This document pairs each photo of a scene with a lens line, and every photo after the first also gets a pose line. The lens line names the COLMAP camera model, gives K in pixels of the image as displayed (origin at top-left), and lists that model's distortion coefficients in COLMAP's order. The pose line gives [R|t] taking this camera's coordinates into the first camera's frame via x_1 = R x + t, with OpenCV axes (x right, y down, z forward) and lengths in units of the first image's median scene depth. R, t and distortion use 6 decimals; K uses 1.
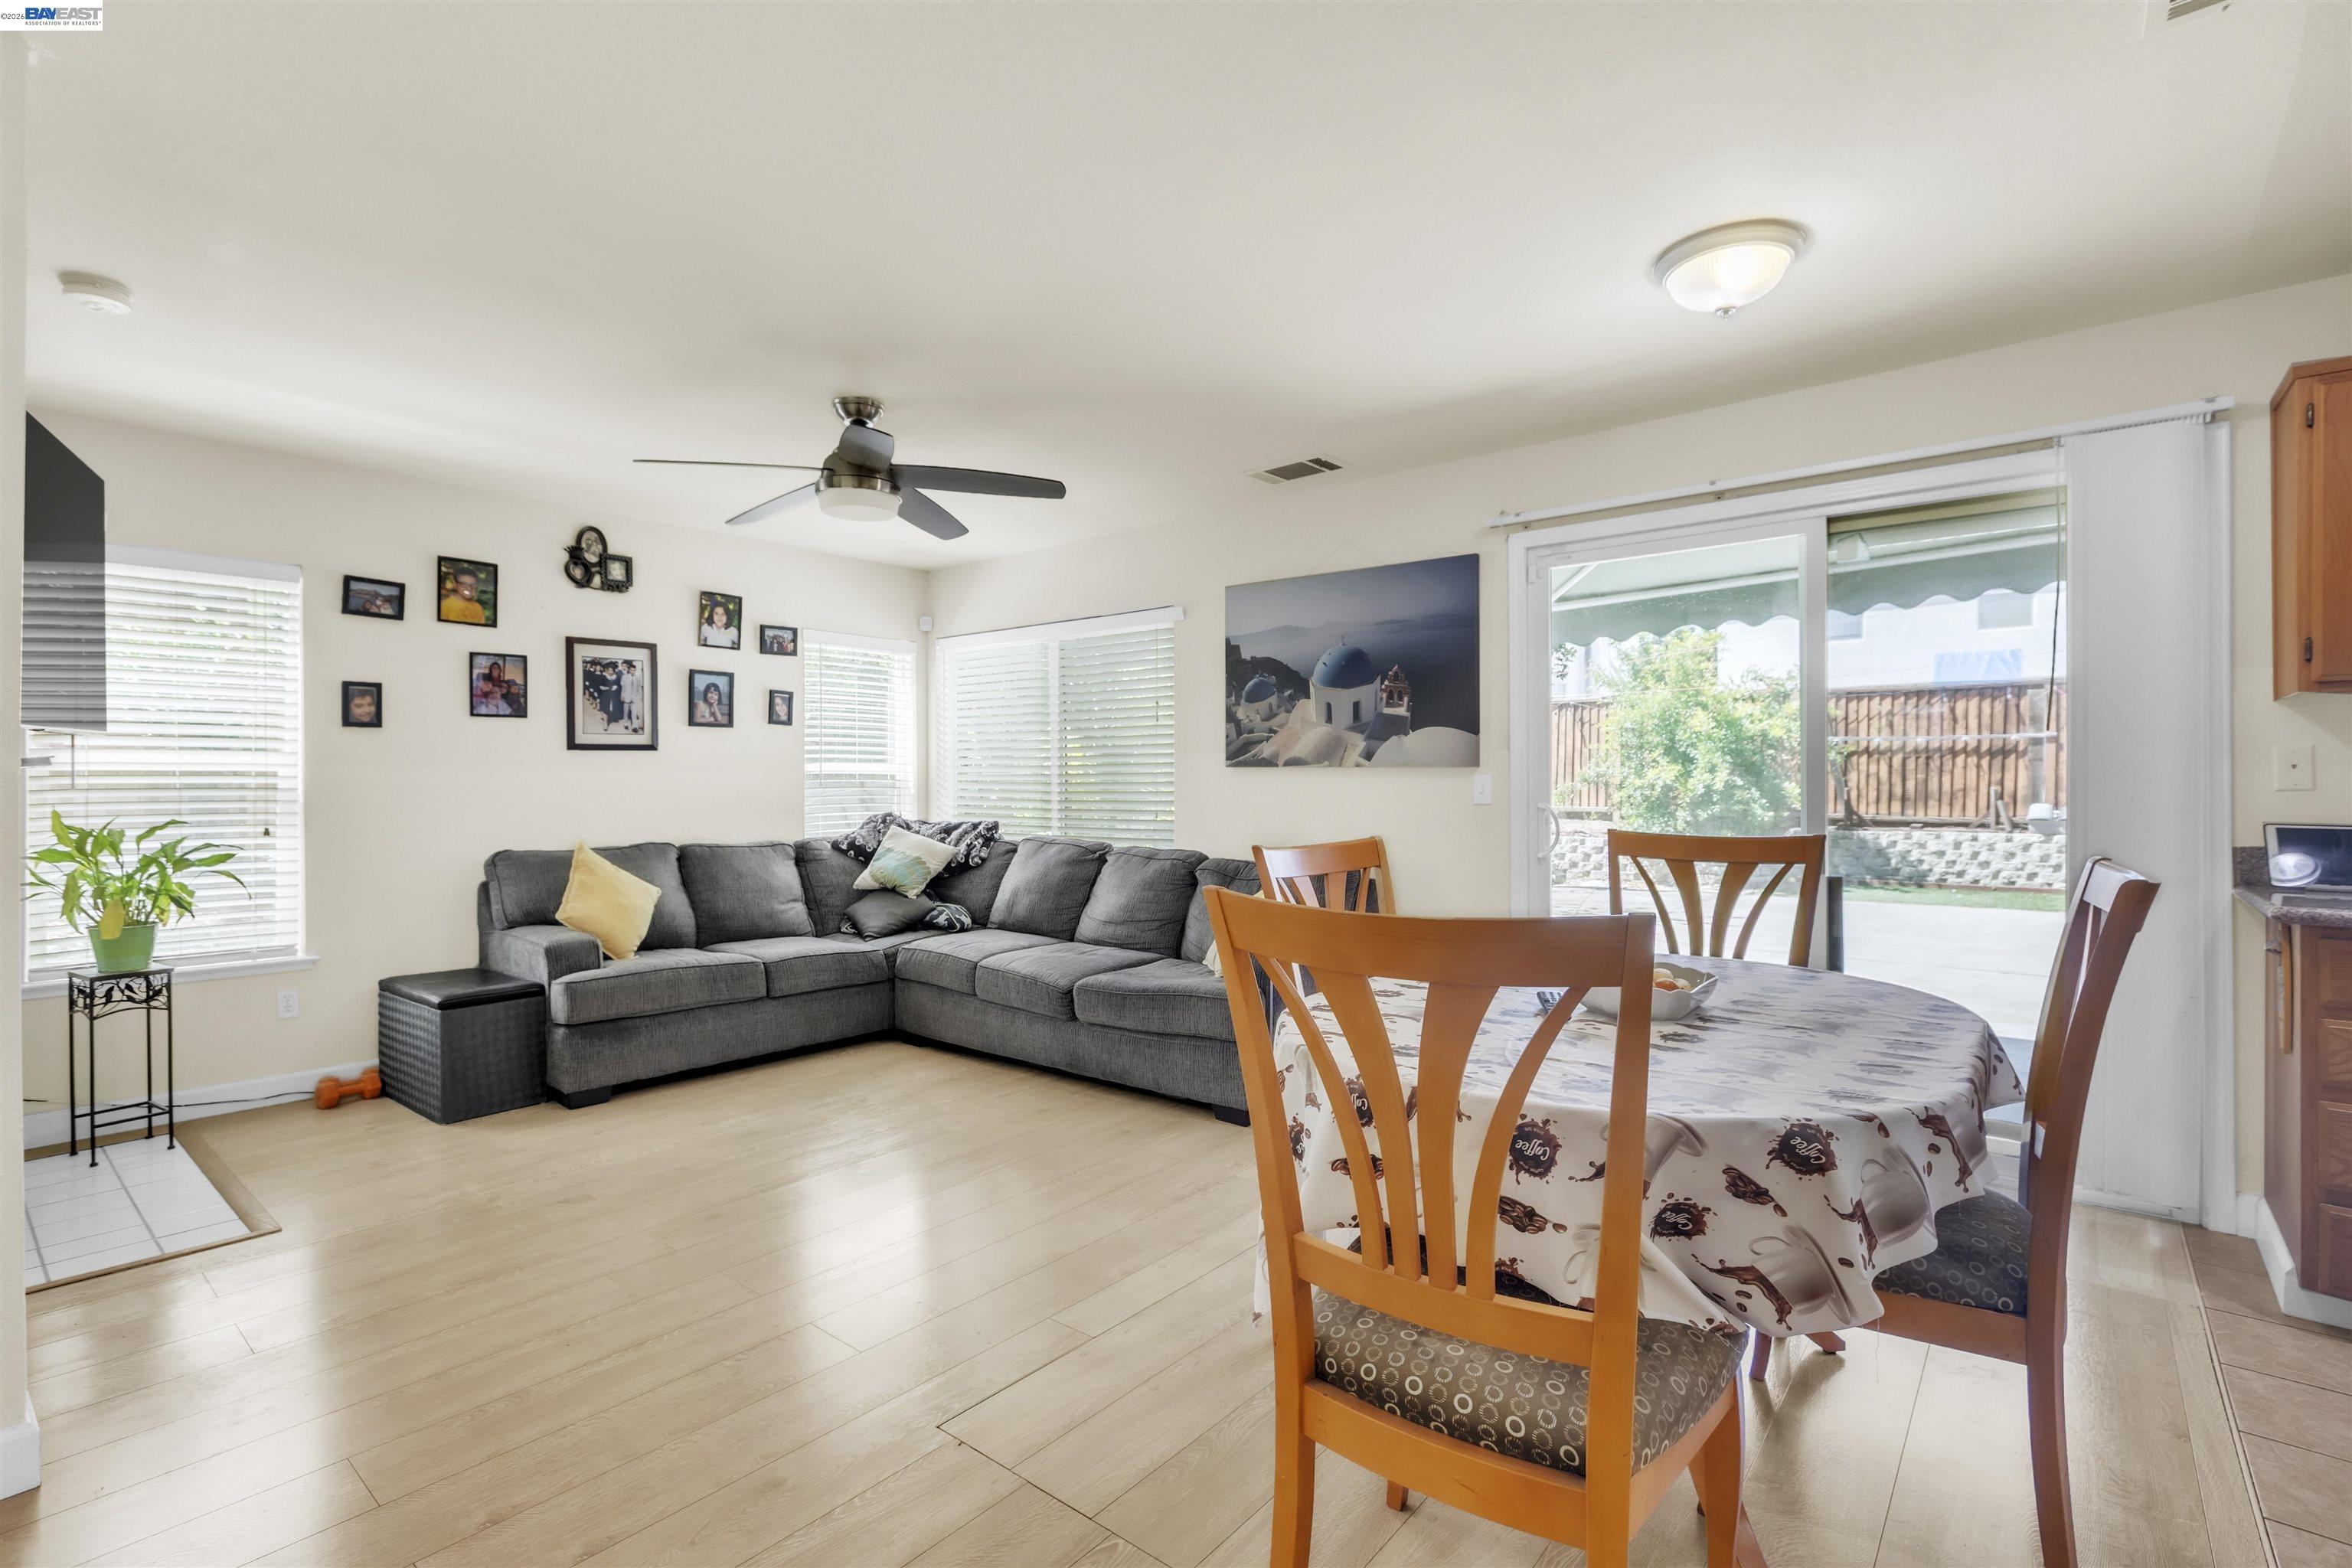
lens RADIAL K [[1081.9, 0, 1175.1], [0, 1081.9, 776.4], [0, 0, 1]] dist [-0.000451, -0.000785]
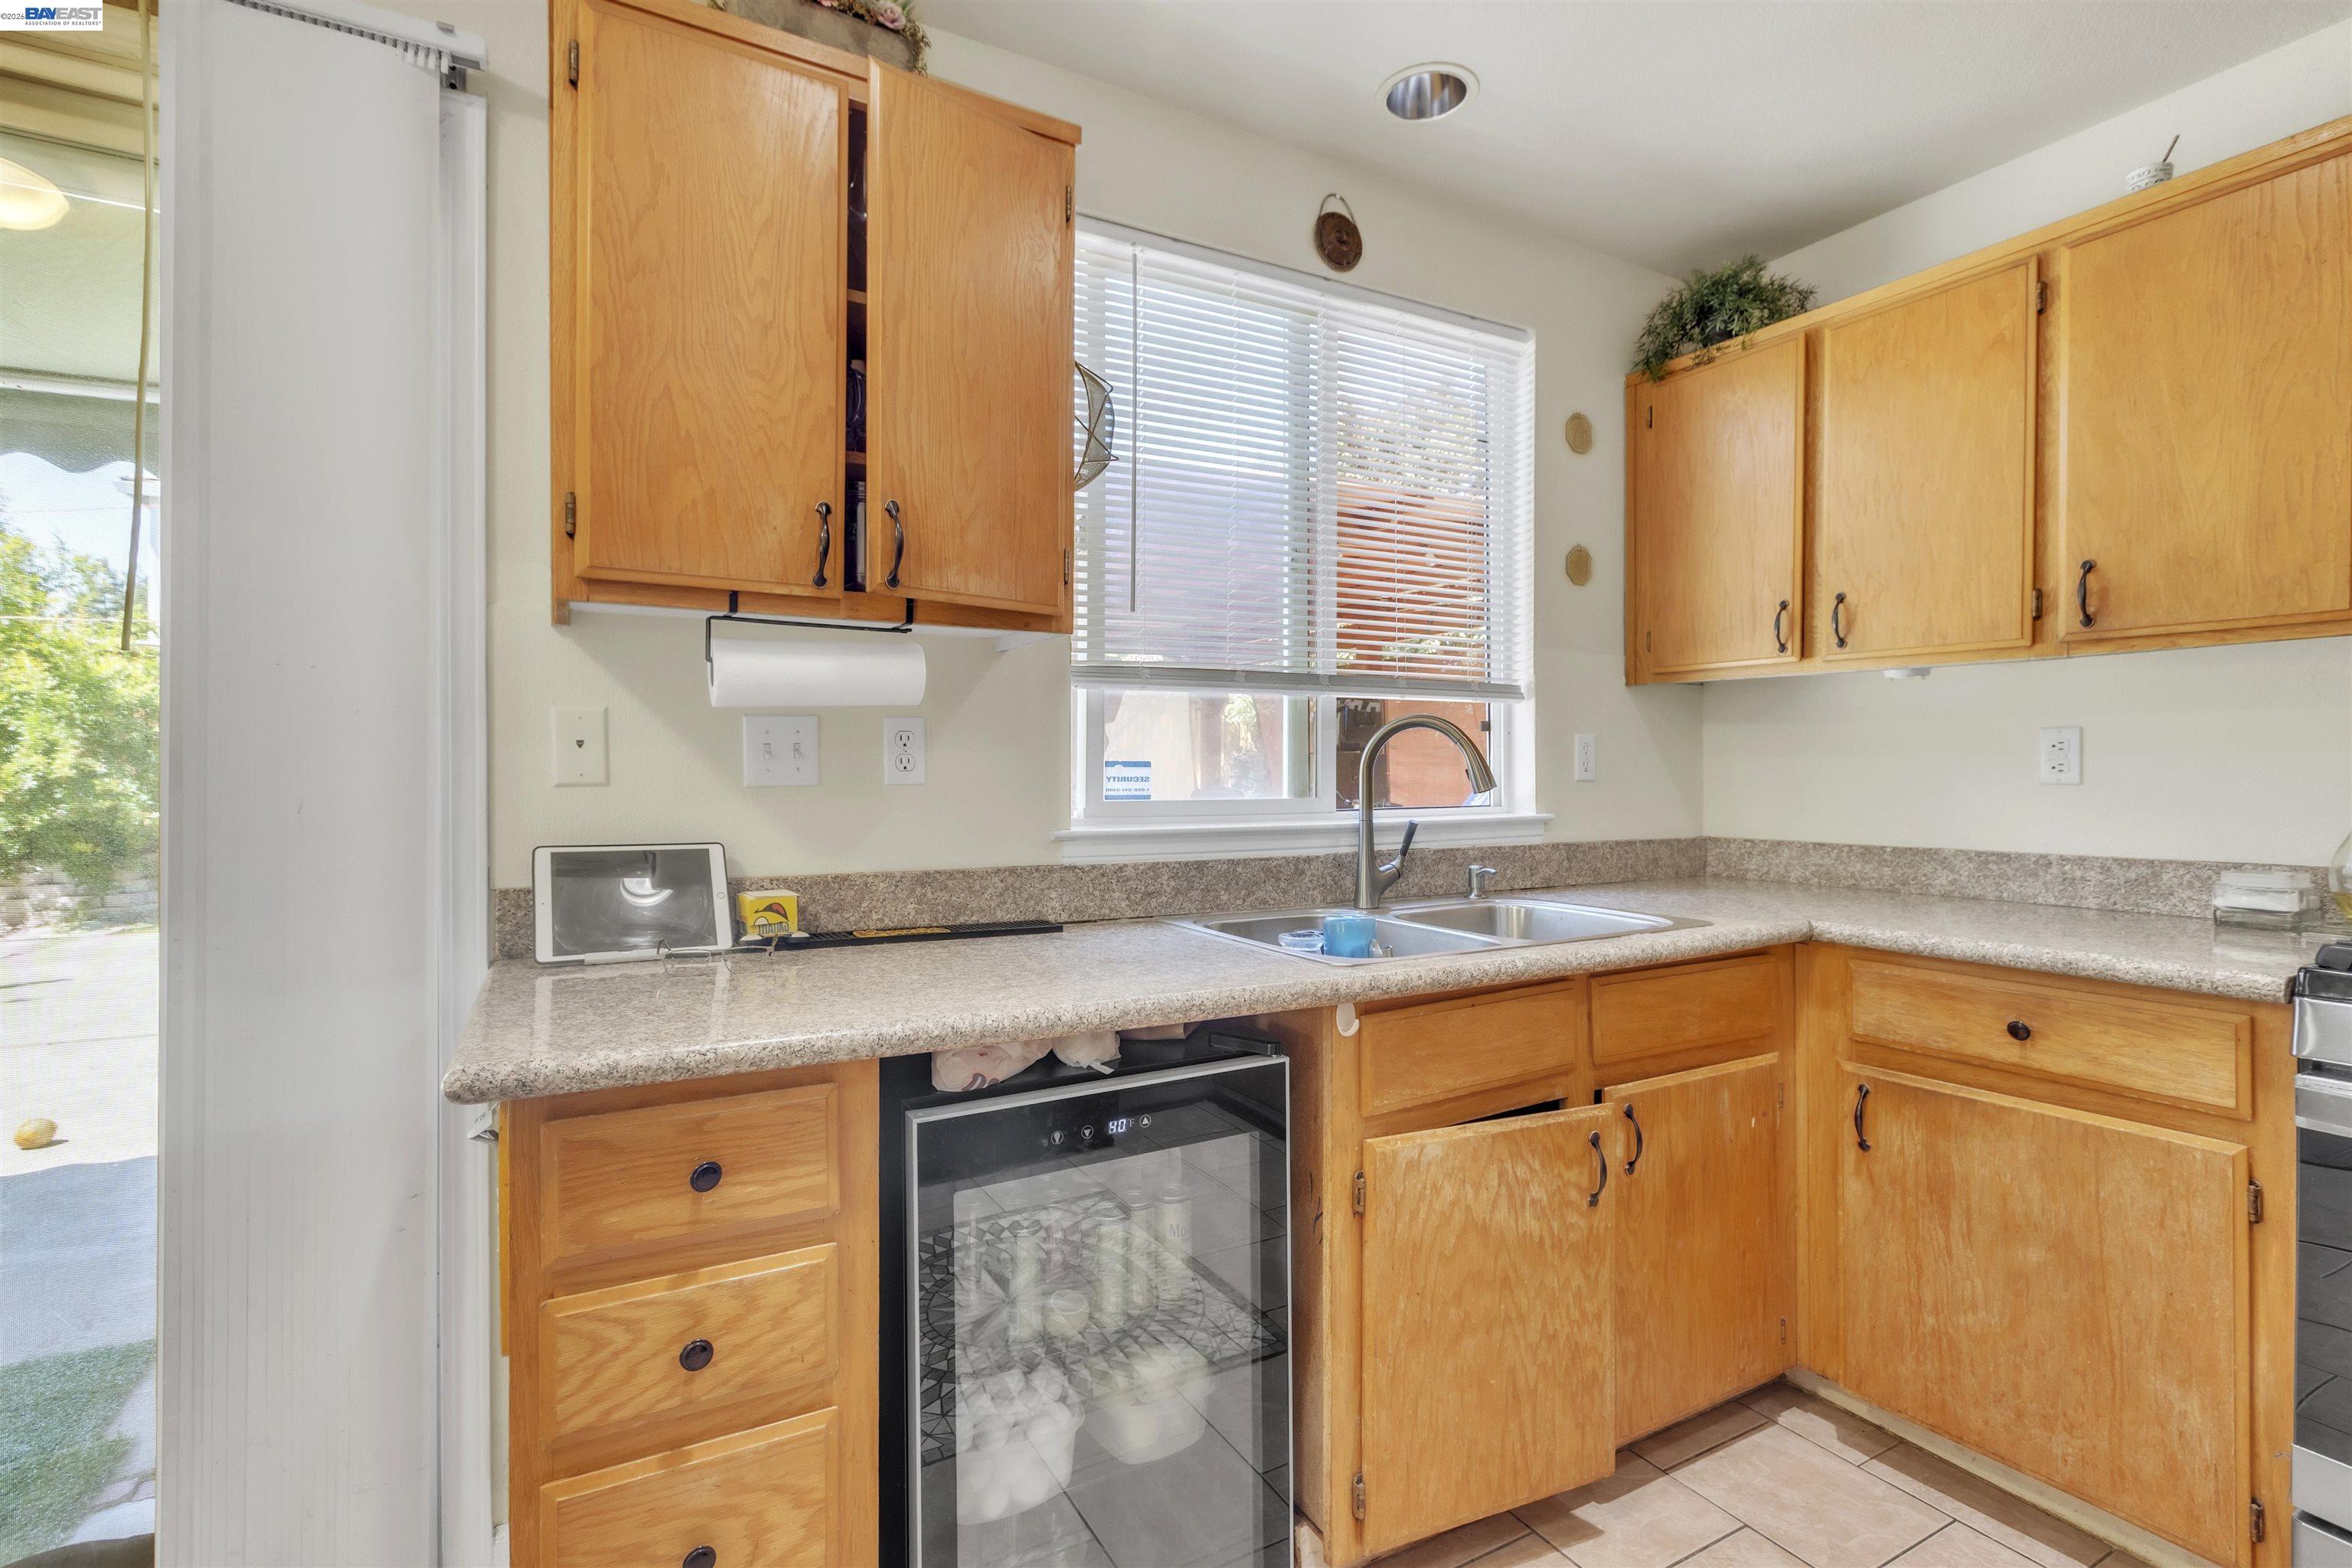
lens RADIAL K [[1081.9, 0, 1175.1], [0, 1081.9, 776.4], [0, 0, 1]] dist [-0.000451, -0.000785]
pose [[0.361829, -0.003363, 0.932238, 0.229502], [-0.007822, 0.999947, 0.006643, 0.000574], [-0.932212, -0.009695, 0.361784, 0.185483]]
